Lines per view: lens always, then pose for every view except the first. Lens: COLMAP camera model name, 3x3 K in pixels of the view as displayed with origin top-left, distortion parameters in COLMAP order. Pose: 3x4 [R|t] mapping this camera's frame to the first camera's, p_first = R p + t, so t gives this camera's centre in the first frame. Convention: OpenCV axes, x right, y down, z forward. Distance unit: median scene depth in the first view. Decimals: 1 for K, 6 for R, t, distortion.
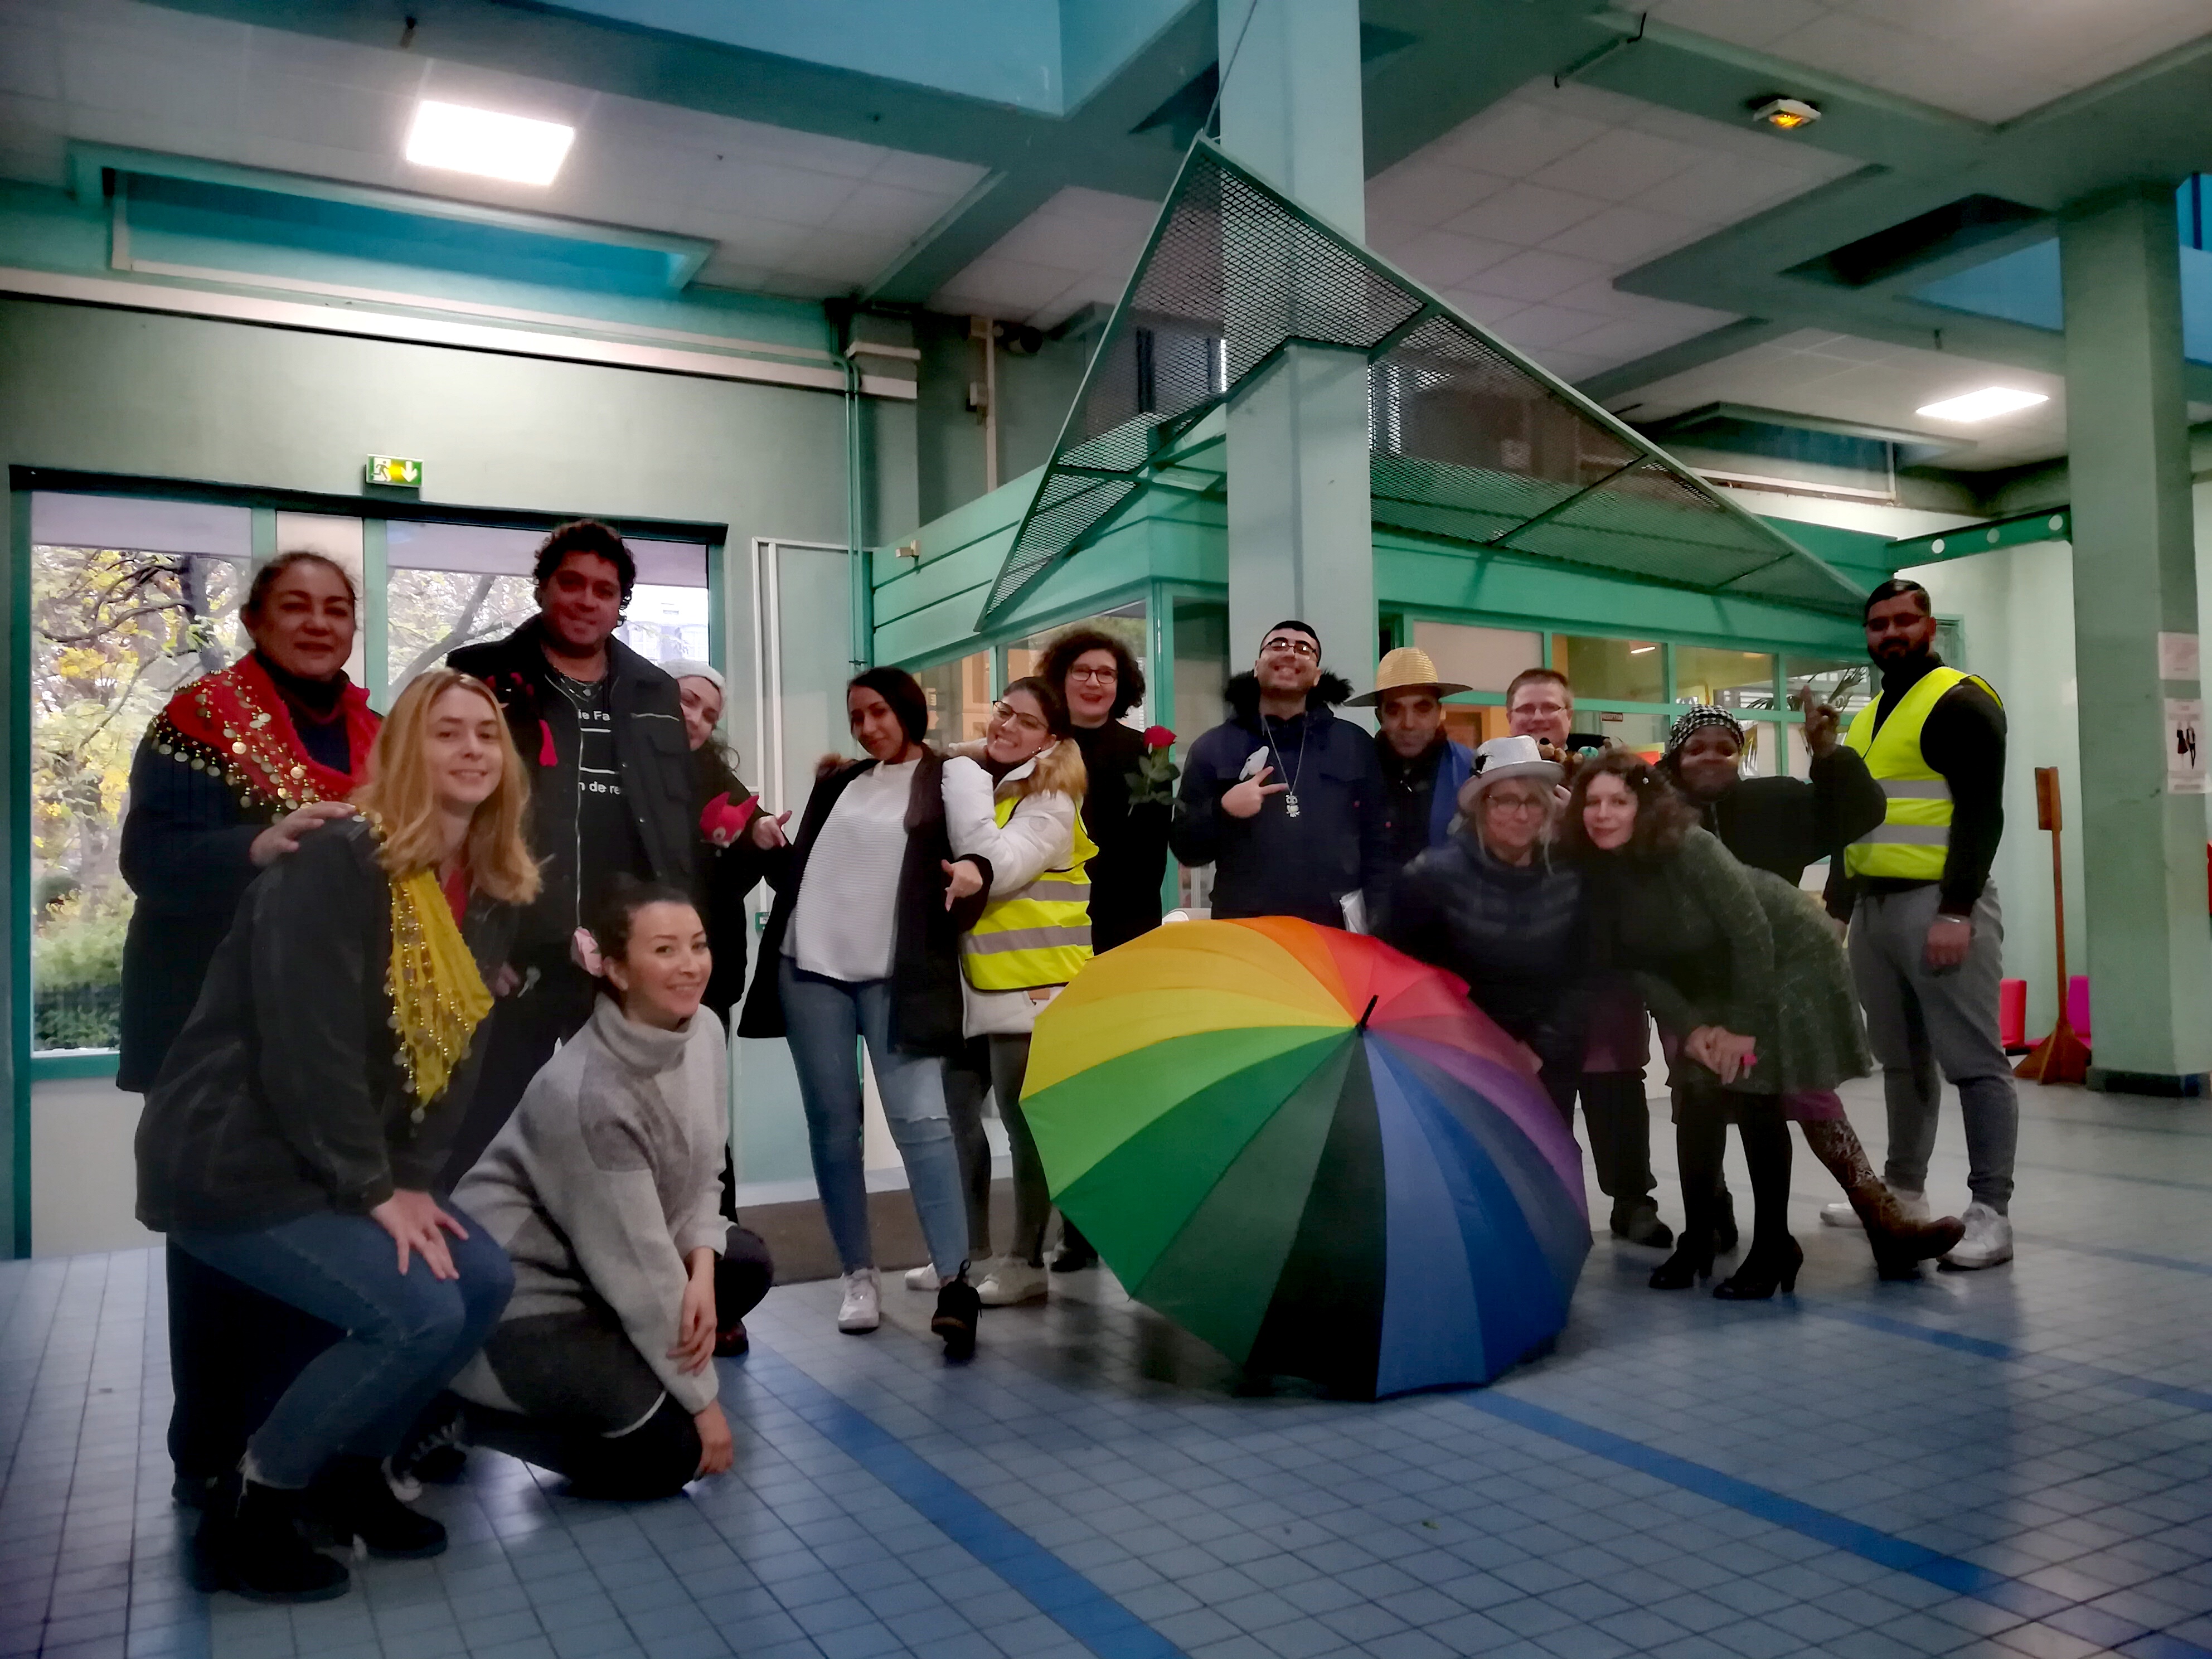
lens RADIAL K [[1713.9, 0, 1107.5], [0, 1713.9, 842.6], [0, 0, 1]] dist [-0.006766, -0.003713]
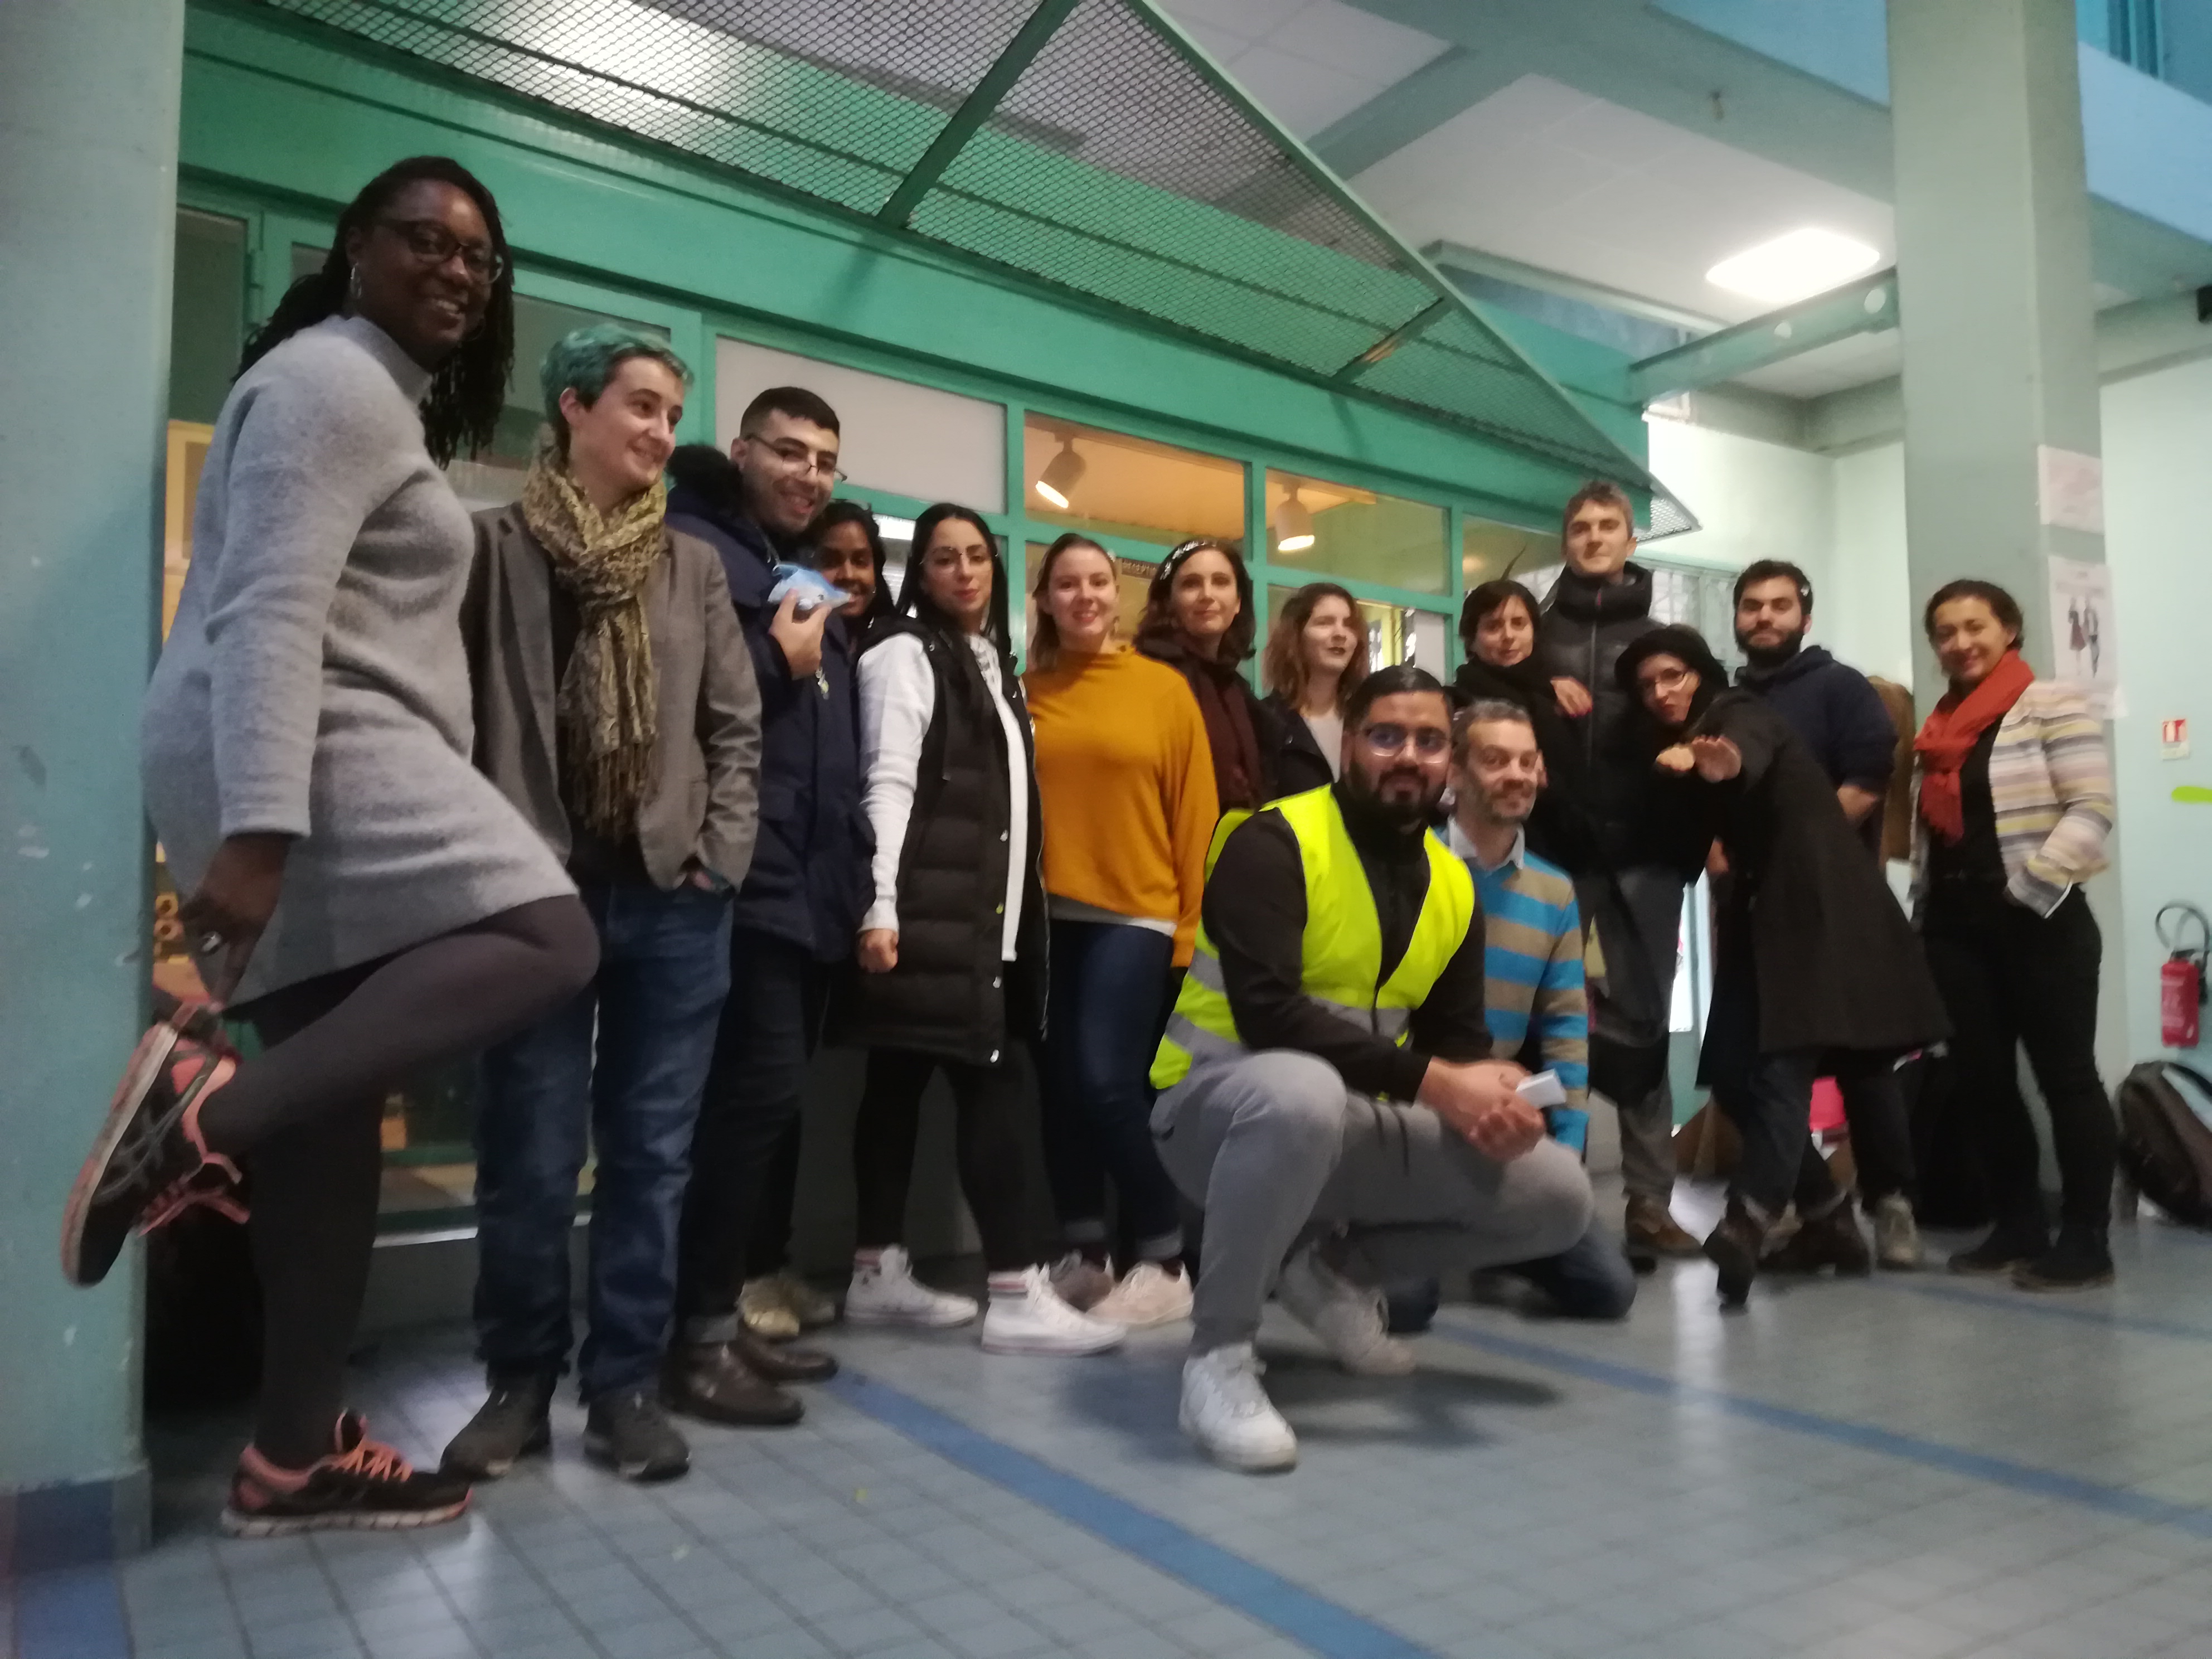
lens RADIAL K [[1713.9, 0, 1101.2], [0, 1713.9, 819.8], [0, 0, 1]] dist [-0.006766, -0.003713]
pose [[0.997067, 0.025777, 0.072064, 0.249022], [-0.022914, 0.998926, -0.040269, 0.038607], [-0.073025, 0.038499, 0.996587, 0.434234]]
